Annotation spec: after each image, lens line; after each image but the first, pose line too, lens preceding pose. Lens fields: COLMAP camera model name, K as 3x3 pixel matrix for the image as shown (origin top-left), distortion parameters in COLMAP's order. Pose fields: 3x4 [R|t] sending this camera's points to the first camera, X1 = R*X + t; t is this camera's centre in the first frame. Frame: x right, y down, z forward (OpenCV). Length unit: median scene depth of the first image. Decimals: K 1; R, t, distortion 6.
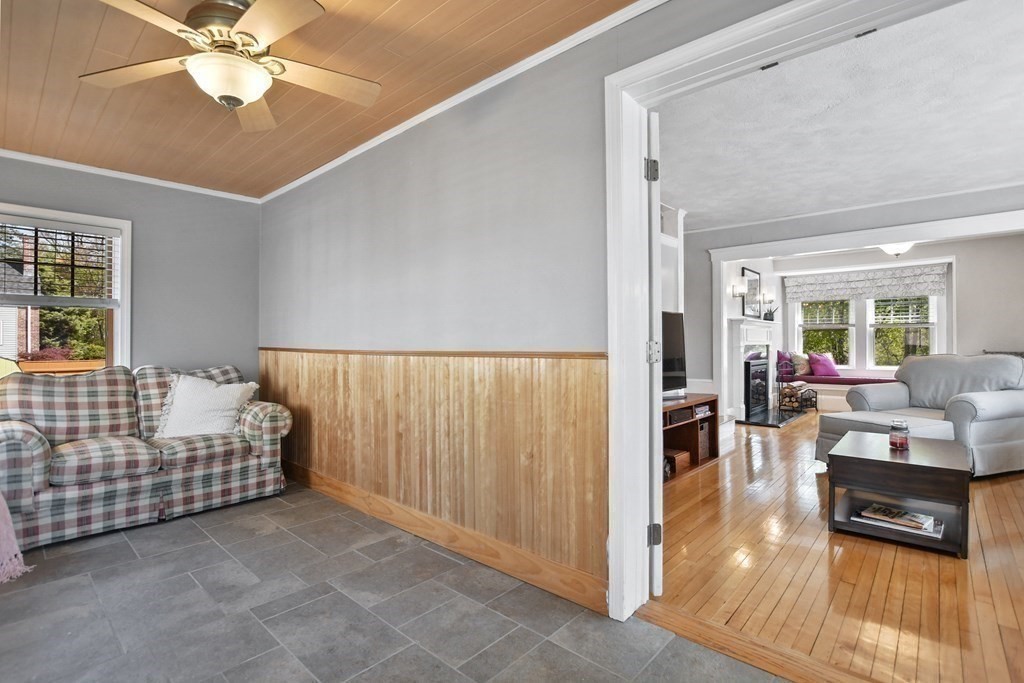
lens RADIAL K [[485.6, 0, 504.6], [0, 485.6, 338.8], [0, 0, 1]] dist [-0.027939, 0.003950]
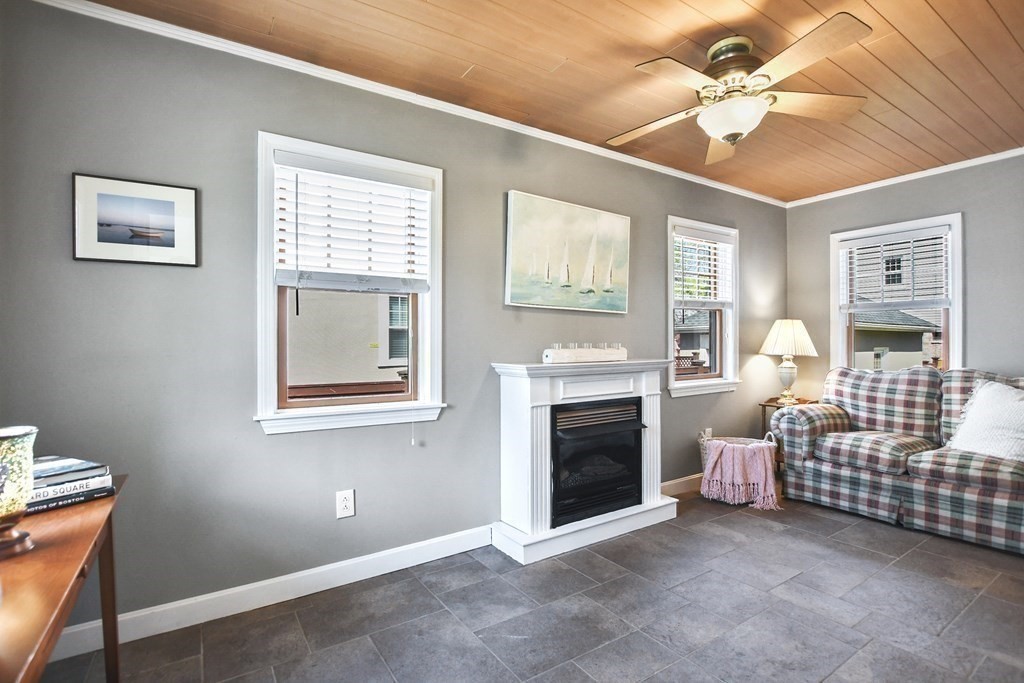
lens RADIAL K [[485.6, 0, 504.5], [0, 485.6, 346.4], [0, 0, 1]] dist [-0.027939, 0.003950]
pose [[-0.242611, 0.006318, -0.970103, 0.415811], [0.008488, 0.999954, 0.004390, 0.003581], [0.970086, -0.007169, -0.242654, 0.451925]]
